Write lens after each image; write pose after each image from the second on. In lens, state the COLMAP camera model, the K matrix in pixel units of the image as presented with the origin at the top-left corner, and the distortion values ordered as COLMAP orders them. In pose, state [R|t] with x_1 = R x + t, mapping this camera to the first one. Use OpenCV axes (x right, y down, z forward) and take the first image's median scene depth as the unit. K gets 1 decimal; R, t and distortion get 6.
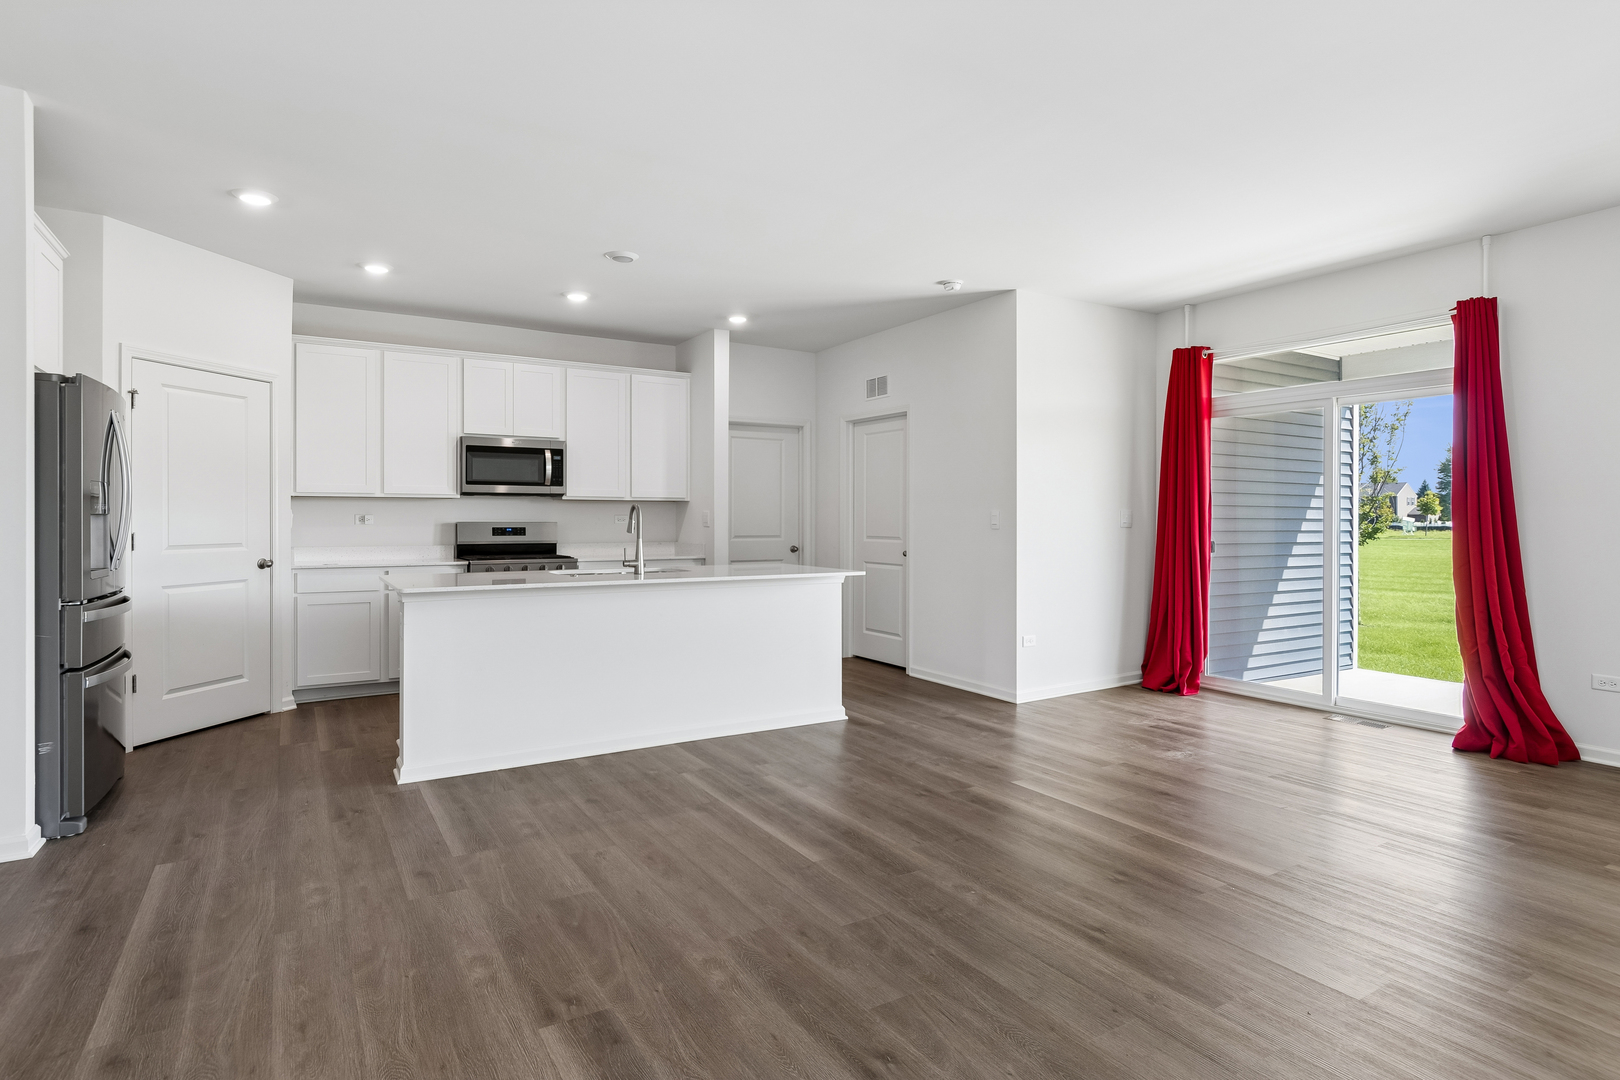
lens RADIAL K [[848.8, 0, 809.4], [0, 848.8, 512.9], [0, 0, 1]] dist [0.005779, 0.000755]
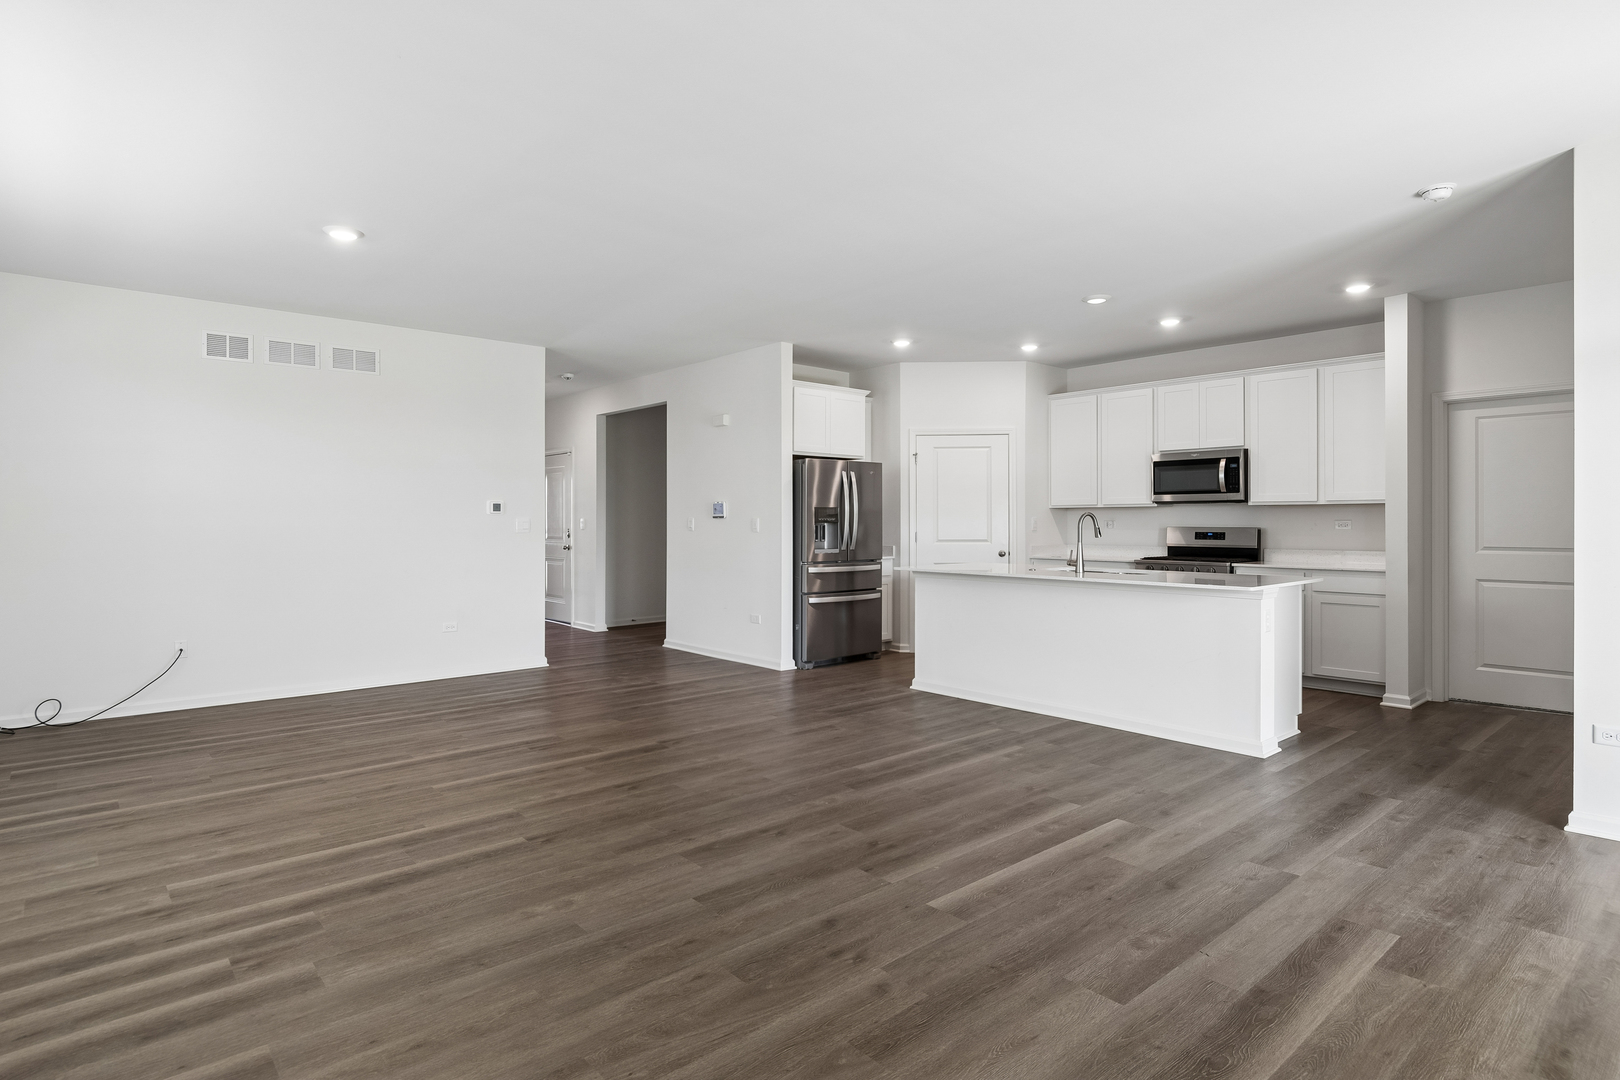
lens RADIAL K [[848.8, 0, 796.8], [0, 848.8, 503.2], [0, 0, 1]] dist [0.005779, 0.000755]
pose [[0.163829, -0.022240, -0.986238, 0.669505], [0.009292, 0.999736, -0.021001, -0.002068], [0.986445, -0.005724, 0.163992, 0.320209]]
